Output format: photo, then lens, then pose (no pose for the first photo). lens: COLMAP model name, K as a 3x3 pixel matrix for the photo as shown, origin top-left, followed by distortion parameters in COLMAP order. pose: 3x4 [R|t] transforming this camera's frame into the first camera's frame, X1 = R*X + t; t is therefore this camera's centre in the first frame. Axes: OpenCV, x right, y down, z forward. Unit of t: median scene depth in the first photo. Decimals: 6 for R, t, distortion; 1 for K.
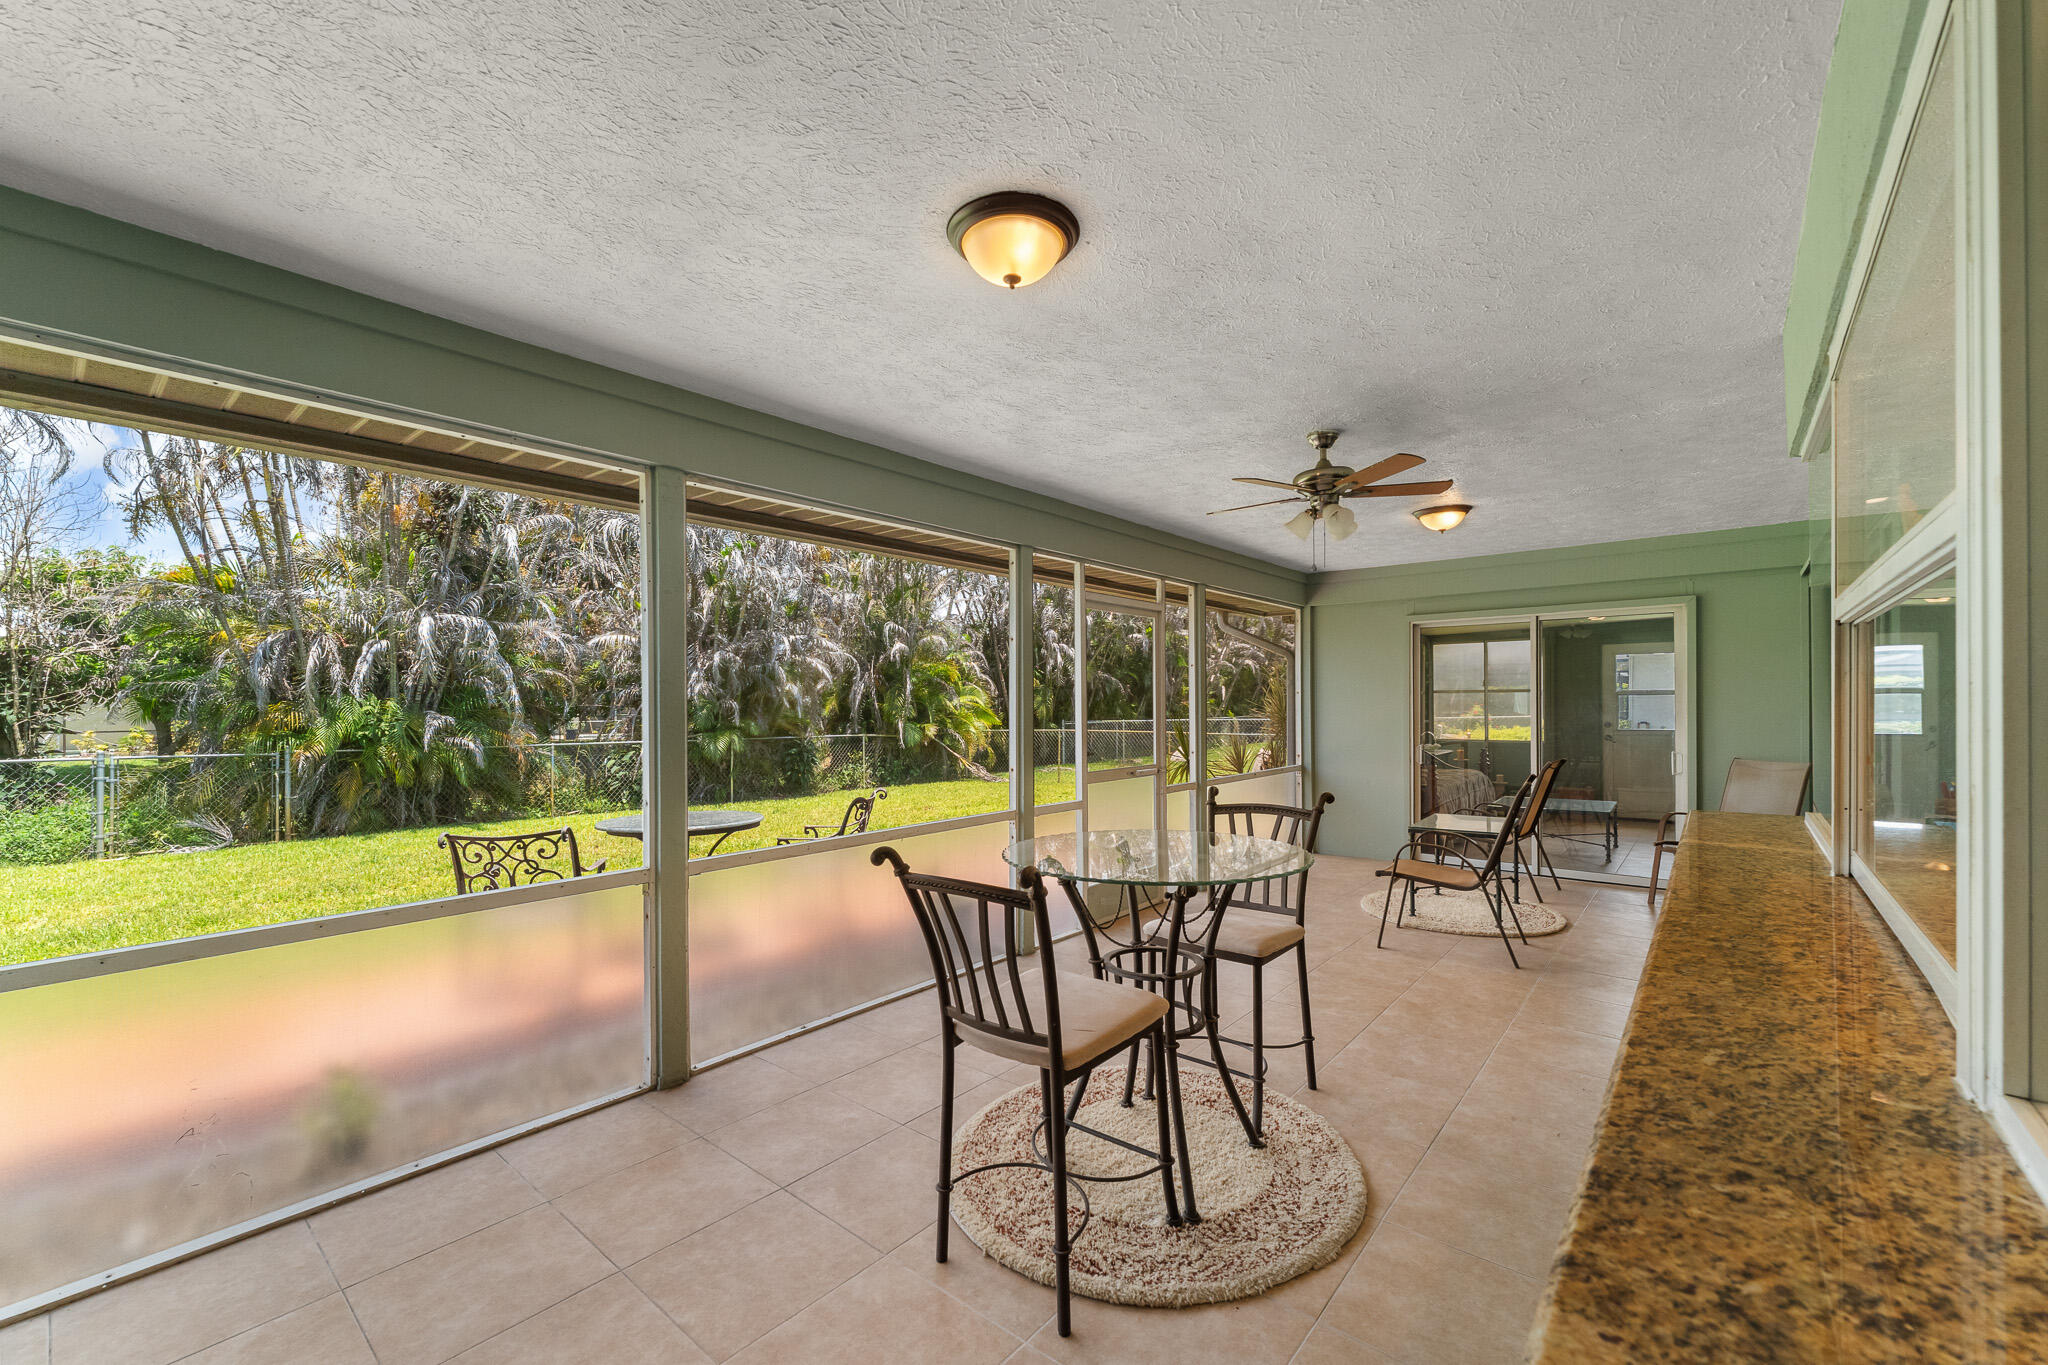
lens RADIAL K [[819.6, 0, 993.8], [0, 819.6, 703.1], [0, 0, 1]] dist [-0.006920, 0.000454]
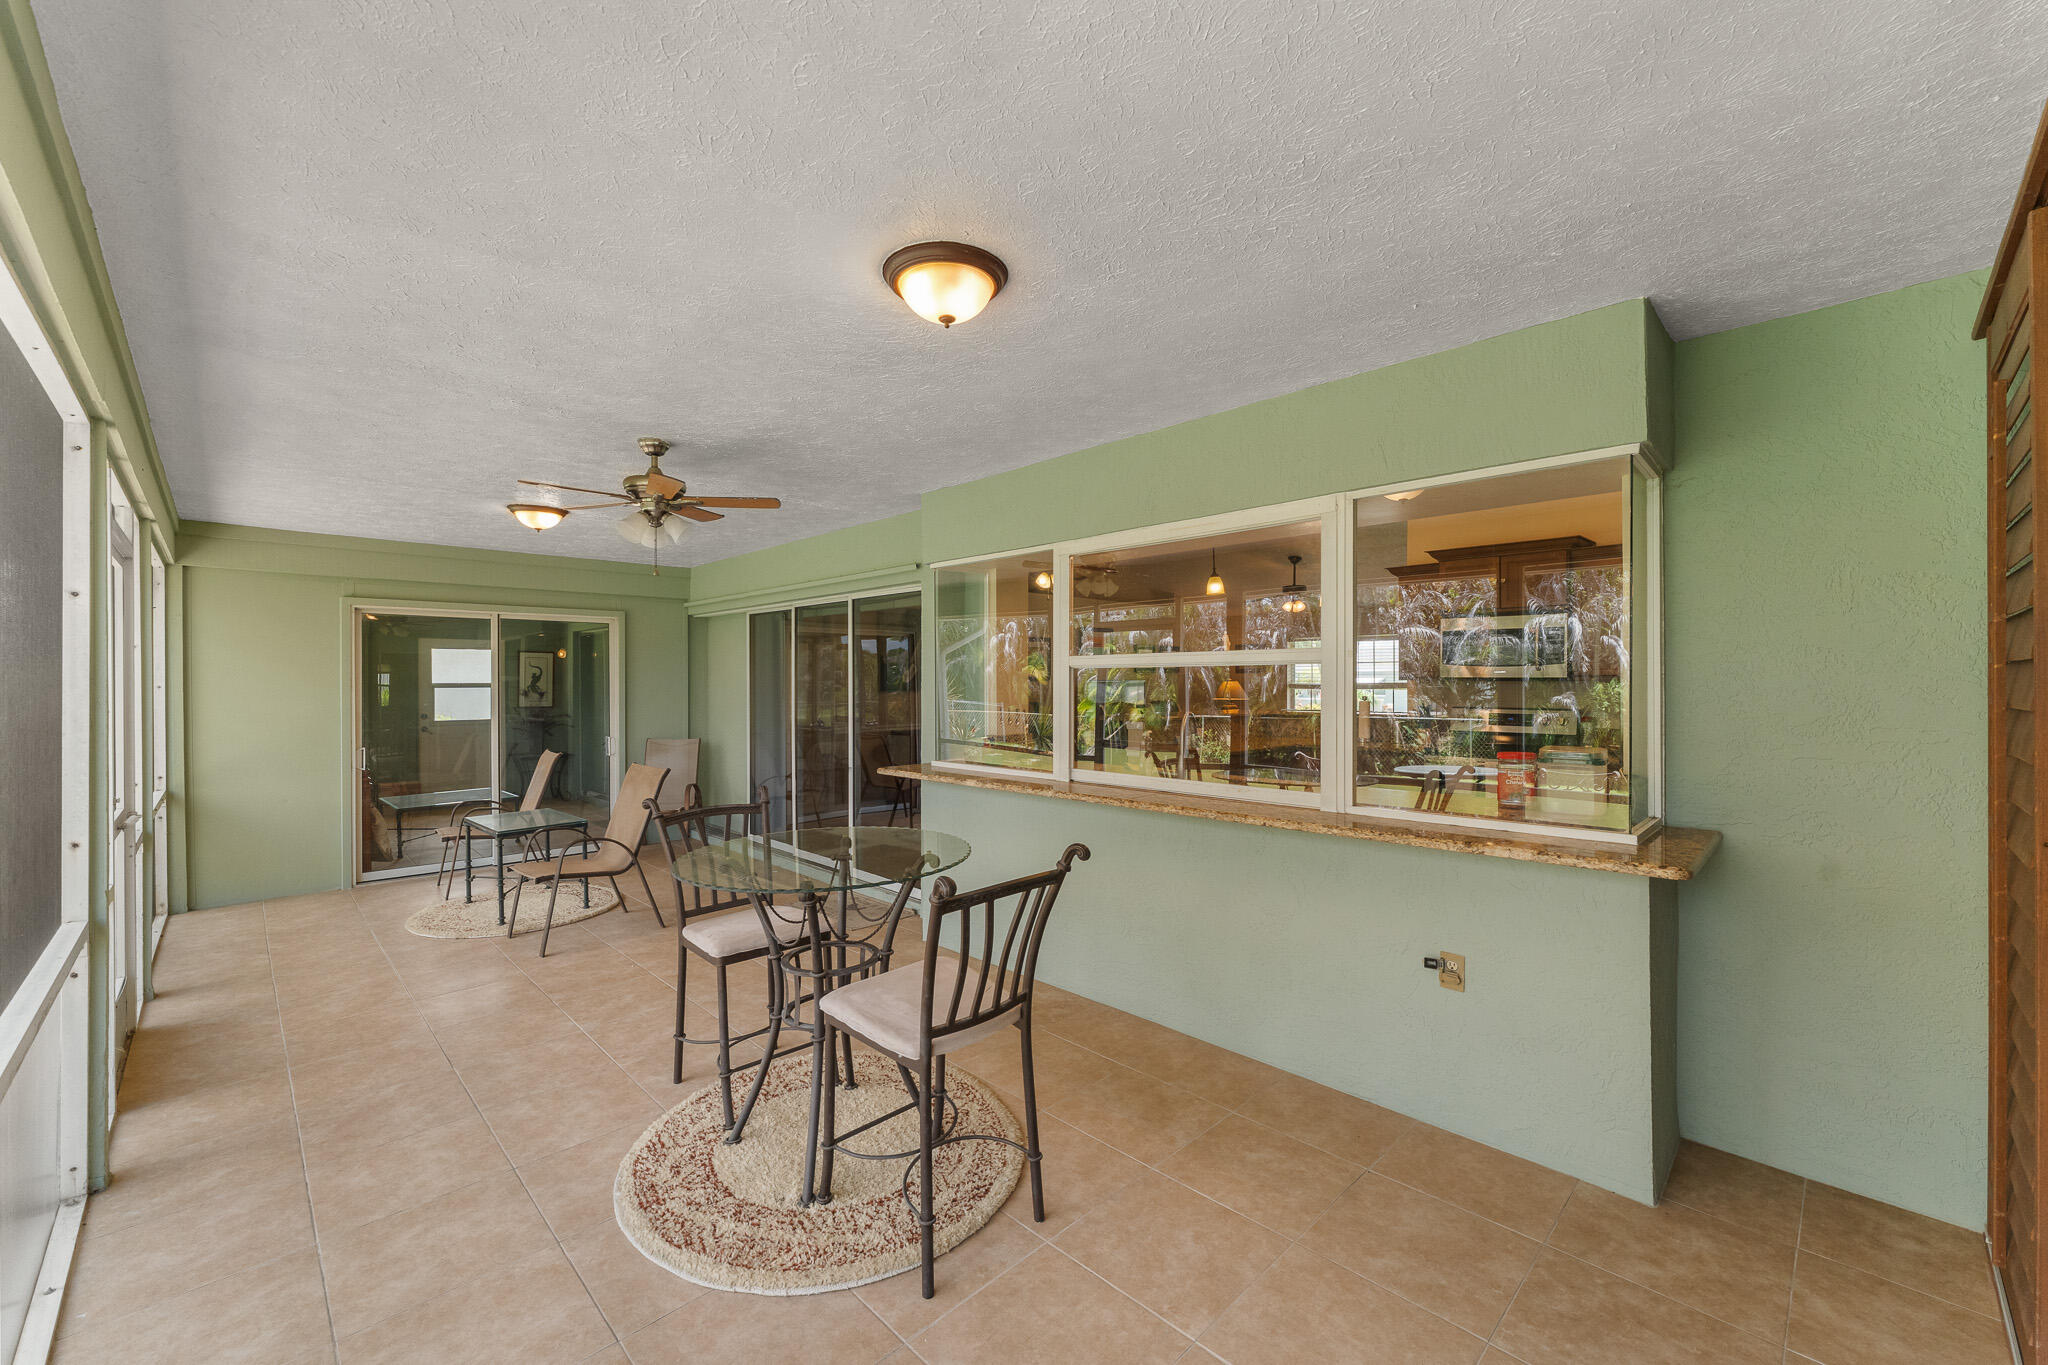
lens RADIAL K [[819.6, 0, 1033.2], [0, 819.6, 684.8], [0, 0, 1]] dist [-0.006920, 0.000454]
pose [[0.061334, 0.001223, 0.998117, -0.415593], [0.003898, 0.999991, -0.001465, -0.016312], [-0.998110, 0.003981, 0.061329, 0.330912]]
